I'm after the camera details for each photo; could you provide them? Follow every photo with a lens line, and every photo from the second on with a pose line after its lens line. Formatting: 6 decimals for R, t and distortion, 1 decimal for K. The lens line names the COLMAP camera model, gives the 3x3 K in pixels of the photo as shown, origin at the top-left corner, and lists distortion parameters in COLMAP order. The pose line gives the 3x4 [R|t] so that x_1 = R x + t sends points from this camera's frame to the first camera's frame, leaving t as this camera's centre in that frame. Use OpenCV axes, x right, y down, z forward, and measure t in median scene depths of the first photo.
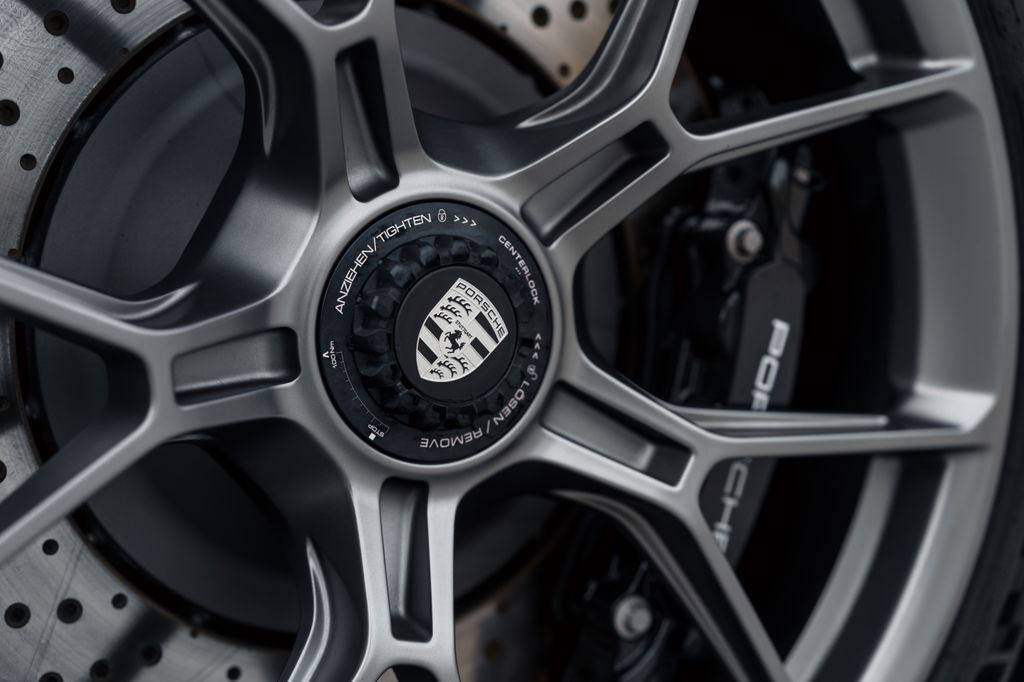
lens RADIAL K [[1710.7, 0, 512.0], [0, 1710.7, 341.0], [0, 0, 1]] dist [-0.110355, 0.343694]
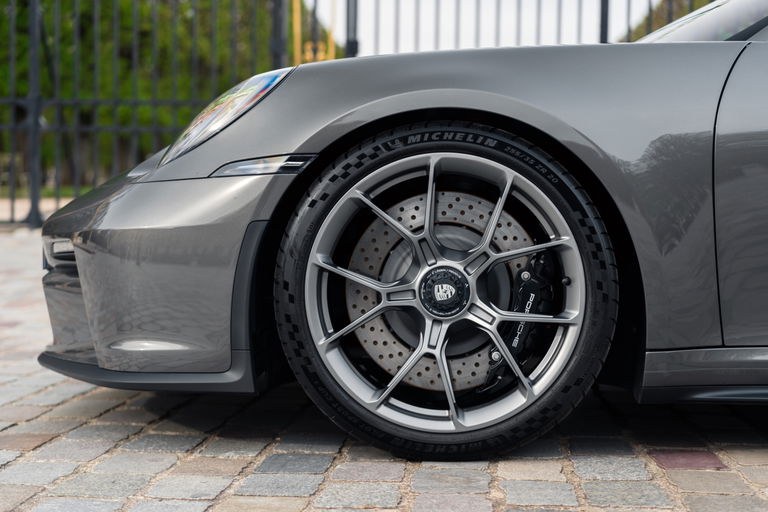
lens RADIAL K [[1283.0, 0, 384.0], [0, 1283.0, 256.0], [0, 0, 1]] dist [-0.110355, 0.343694]
pose [[0.833841, 0.012256, -0.551869, 1.916226], [-0.054260, 0.996732, -0.059849, 0.127224], [0.549332, 0.079848, 0.831780, -2.313481]]
